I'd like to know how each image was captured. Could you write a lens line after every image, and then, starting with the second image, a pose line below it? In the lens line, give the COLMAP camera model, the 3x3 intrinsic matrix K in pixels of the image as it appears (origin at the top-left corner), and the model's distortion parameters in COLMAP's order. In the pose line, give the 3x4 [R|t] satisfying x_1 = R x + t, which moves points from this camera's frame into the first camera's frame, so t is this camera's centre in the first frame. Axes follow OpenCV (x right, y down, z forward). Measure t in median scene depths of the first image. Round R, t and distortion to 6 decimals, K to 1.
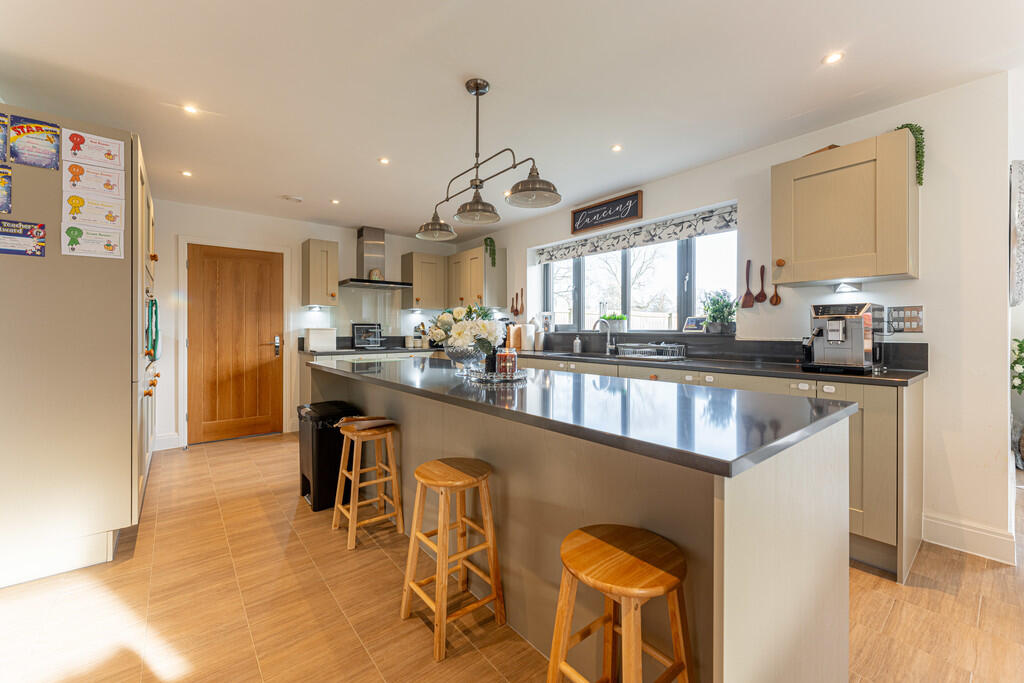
lens RADIAL K [[416.2, 0, 515.3], [0, 416.2, 340.2], [0, 0, 1]] dist [0.000936, -0.000088]
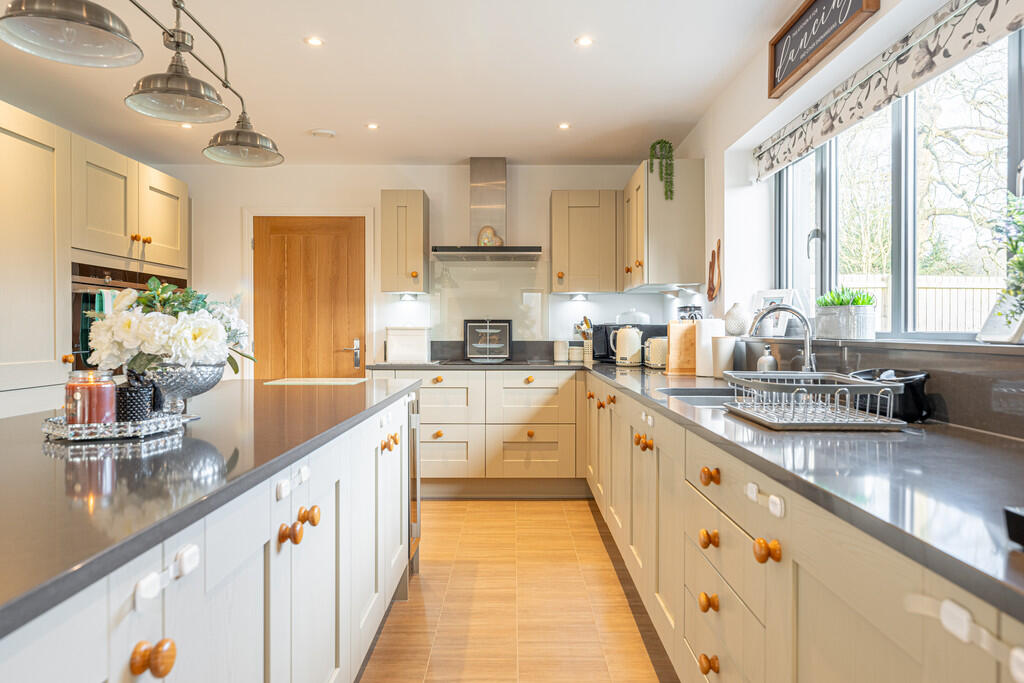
lens RADIAL K [[692.9, 0, 517.4], [0, 692.9, 333.0], [0, 0, 1]] dist [-0.004609, -0.001431]
pose [[0.768555, 0.006127, -0.639755, 0.335192], [-0.018404, 0.999752, -0.012534, -0.009452], [0.639519, 0.021408, 0.768477, 0.282393]]
